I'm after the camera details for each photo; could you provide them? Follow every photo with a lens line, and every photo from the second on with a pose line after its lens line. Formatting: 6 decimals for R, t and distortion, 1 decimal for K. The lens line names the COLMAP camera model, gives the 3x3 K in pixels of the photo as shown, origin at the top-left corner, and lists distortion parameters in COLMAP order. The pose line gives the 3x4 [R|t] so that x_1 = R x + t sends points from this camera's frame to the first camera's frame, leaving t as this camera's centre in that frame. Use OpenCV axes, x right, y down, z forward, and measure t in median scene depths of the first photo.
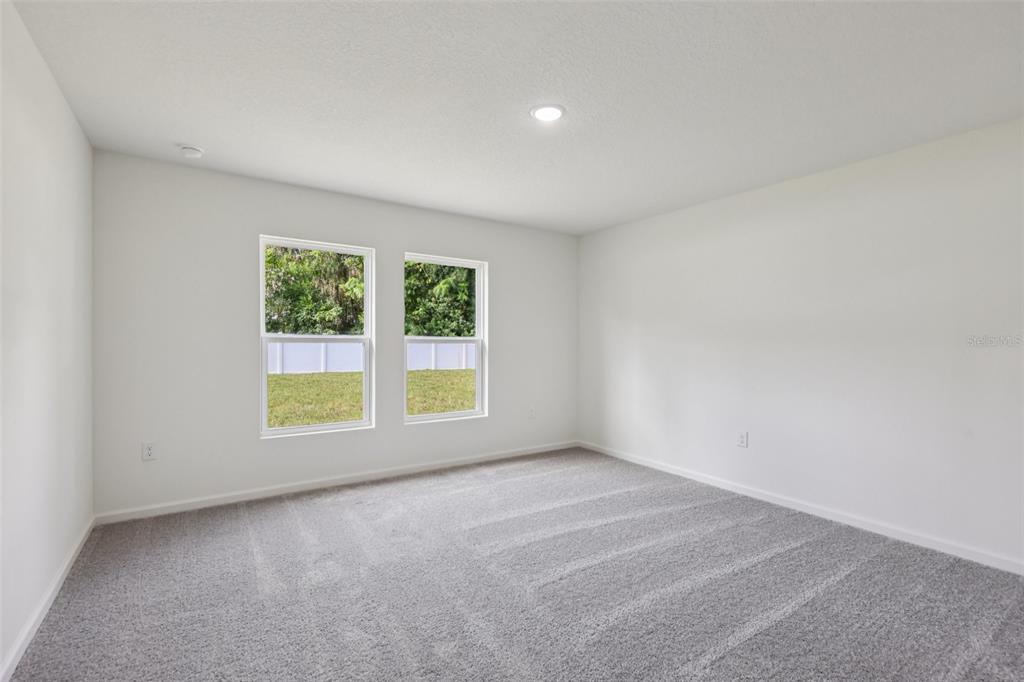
lens RADIAL K [[461.5, 0, 510.6], [0, 461.5, 343.2], [0, 0, 1]] dist [0.003340, 0.000206]
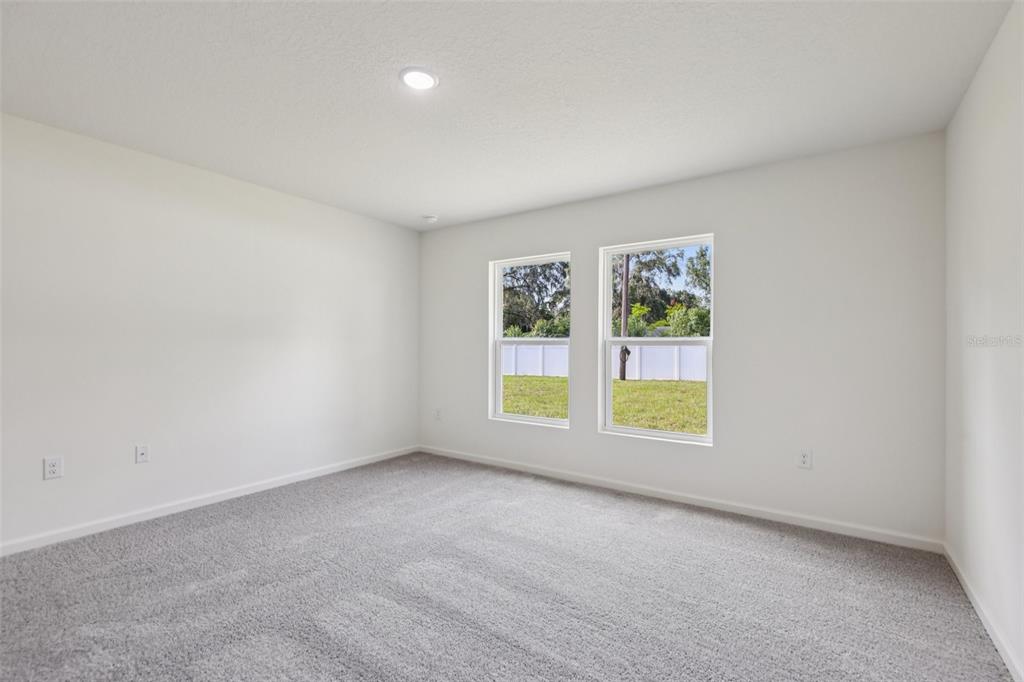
lens RADIAL K [[461.5, 0, 505.1], [0, 461.5, 337.2], [0, 0, 1]] dist [0.003340, 0.000206]
pose [[0.366909, -0.012557, -0.930172, 0.614694], [-0.020517, 0.999556, -0.021587, 0.005847], [0.930031, 0.027005, 0.366488, 0.503612]]
